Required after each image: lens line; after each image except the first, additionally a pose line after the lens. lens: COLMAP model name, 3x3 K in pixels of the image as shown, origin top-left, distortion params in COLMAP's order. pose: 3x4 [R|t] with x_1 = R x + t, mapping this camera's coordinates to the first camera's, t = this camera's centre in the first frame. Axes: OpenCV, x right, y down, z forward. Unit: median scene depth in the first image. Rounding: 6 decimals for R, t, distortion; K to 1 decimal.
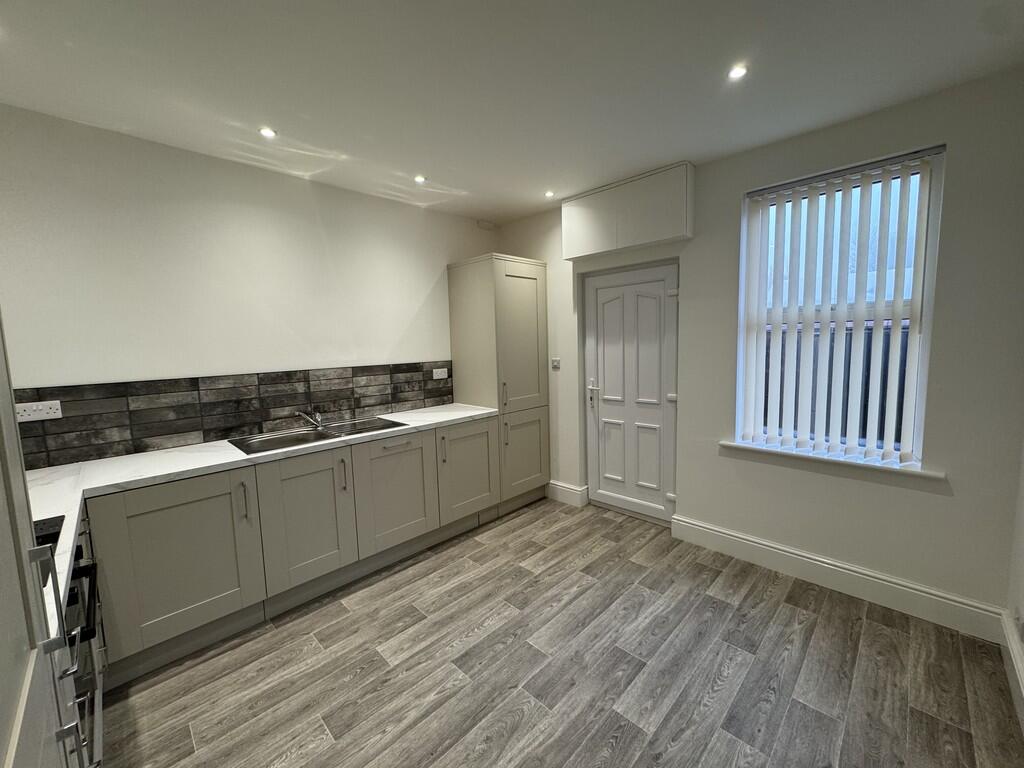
lens RADIAL K [[407.5, 0, 499.5], [0, 407.5, 382.9], [0, 0, 1]] dist [-0.003923, -0.000295]
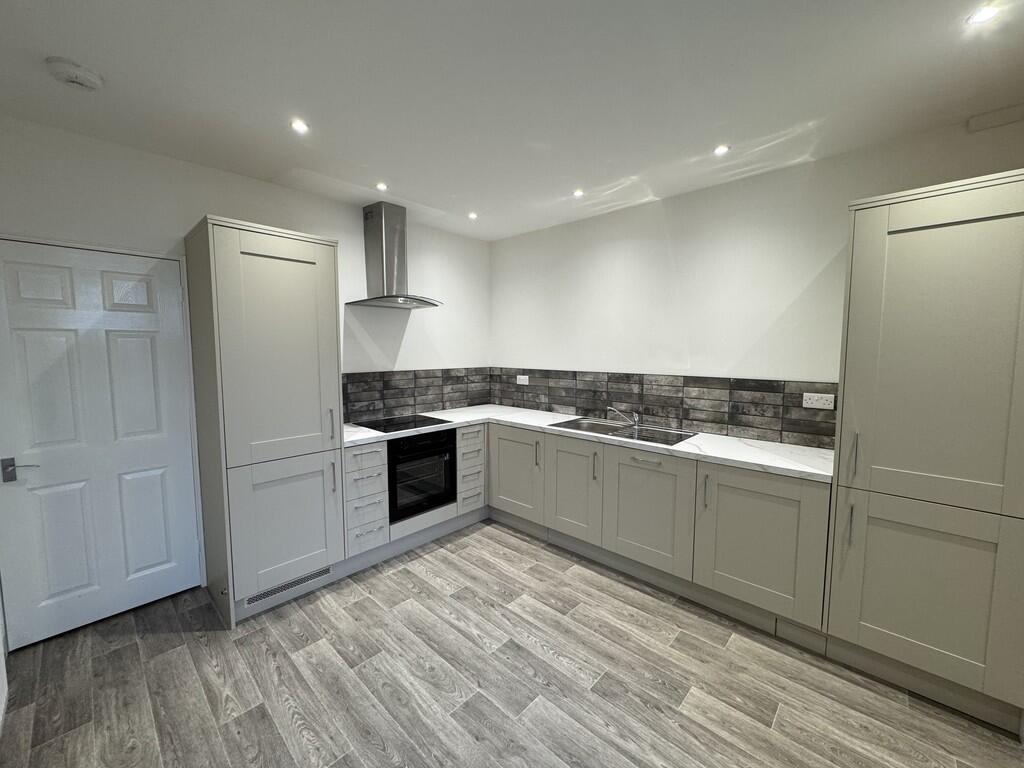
lens RADIAL K [[407.5, 0, 521.3], [0, 407.5, 379.6], [0, 0, 1]] dist [-0.003923, -0.000295]
pose [[0.051615, 0.097074, -0.993938, 0.695236], [-0.109929, 0.989769, 0.090958, -0.090878], [0.992598, 0.104568, 0.061759, 0.668791]]
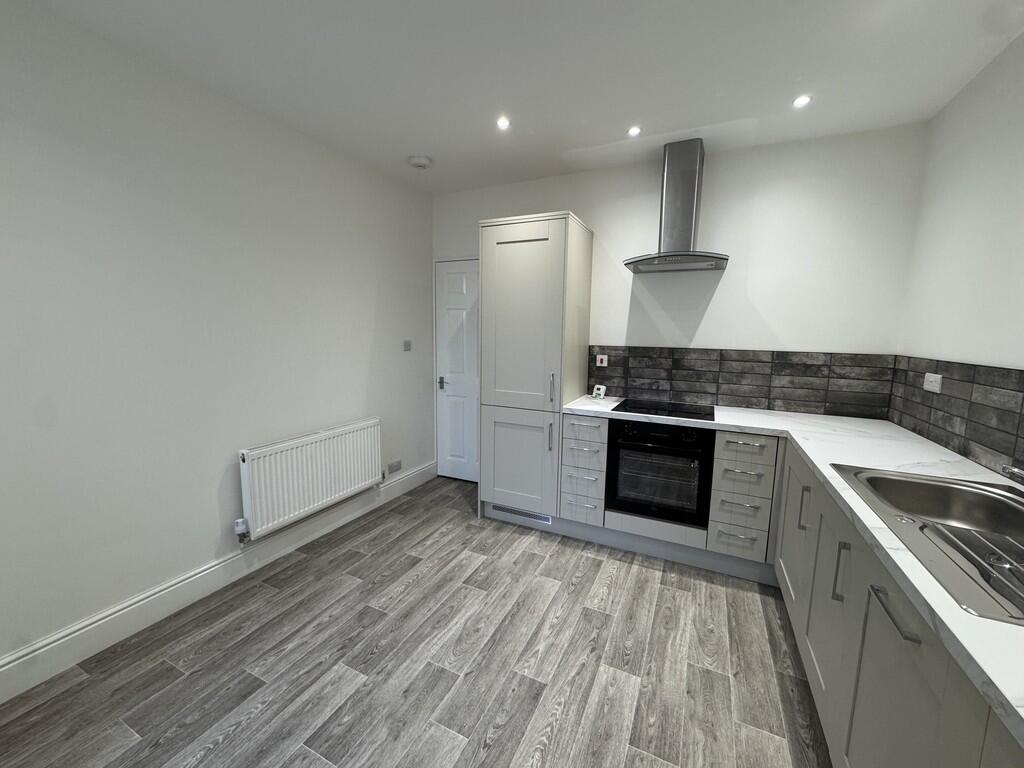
lens RADIAL K [[407.5, 0, 502.0], [0, 407.5, 380.8], [0, 0, 1]] dist [-0.003923, -0.000295]
pose [[-0.943765, 0.047904, -0.327128, 0.323888], [-0.031028, 0.972247, 0.231891, -0.101578], [0.329158, 0.229001, -0.916086, 1.055732]]
